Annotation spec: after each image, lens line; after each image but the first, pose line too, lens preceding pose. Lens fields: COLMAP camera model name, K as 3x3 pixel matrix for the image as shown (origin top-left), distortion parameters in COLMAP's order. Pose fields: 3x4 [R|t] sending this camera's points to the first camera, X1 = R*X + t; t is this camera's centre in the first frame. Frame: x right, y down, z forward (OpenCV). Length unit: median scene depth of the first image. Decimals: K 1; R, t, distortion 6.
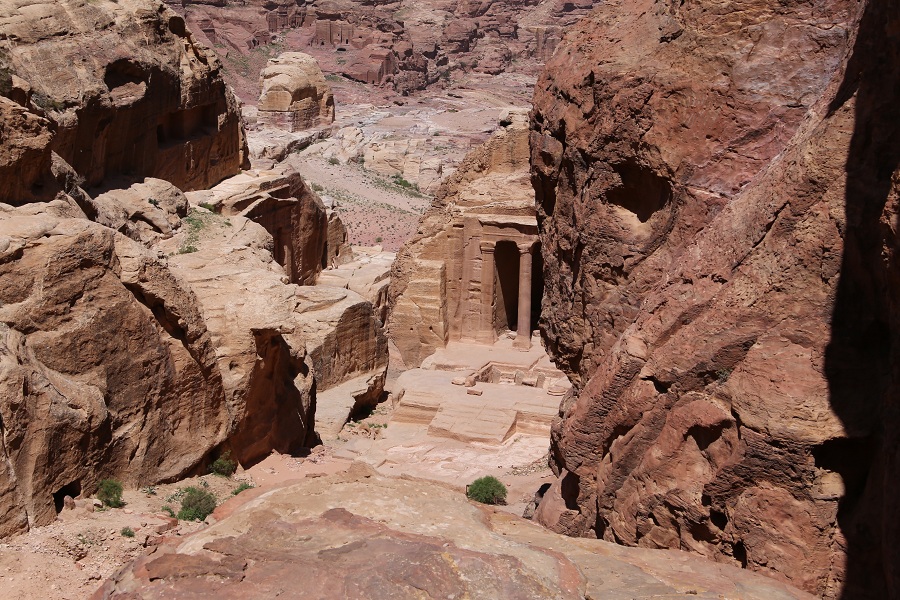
lens RADIAL K [[1810.4, 0, 448.5], [0, 1810.4, 305.1], [0, 0, 1]] dist [0.294585, 0.000000]
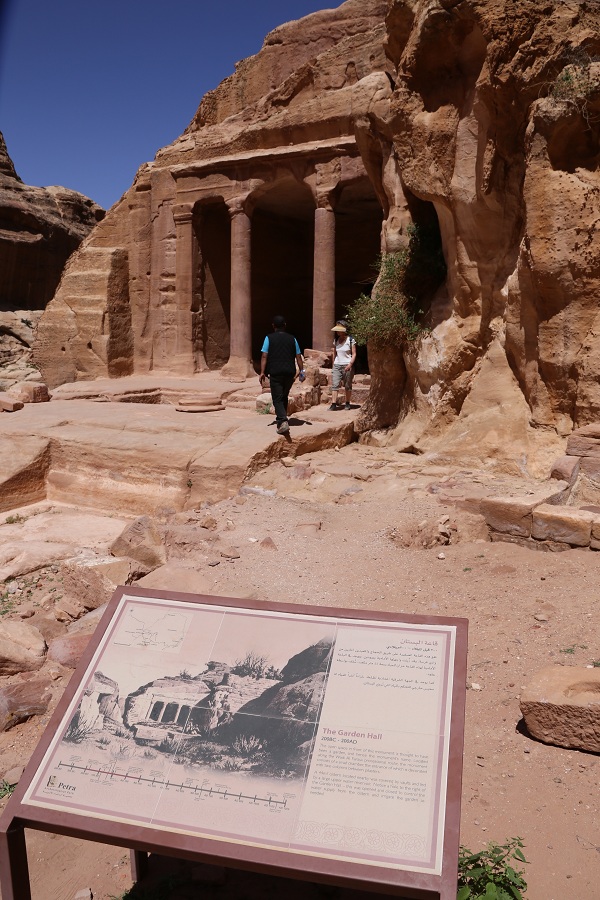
lens RADIAL K [[713.9, 0, 300.2], [0, 713.9, 450.3], [0, 0, 1]] dist [-0.120773, 0.069349]
pose [[0.991072, 0.009269, -0.133008, 0.102248], [-0.016329, 0.998509, -0.052087, 0.065394], [0.132327, 0.053794, 0.989745, 0.851588]]
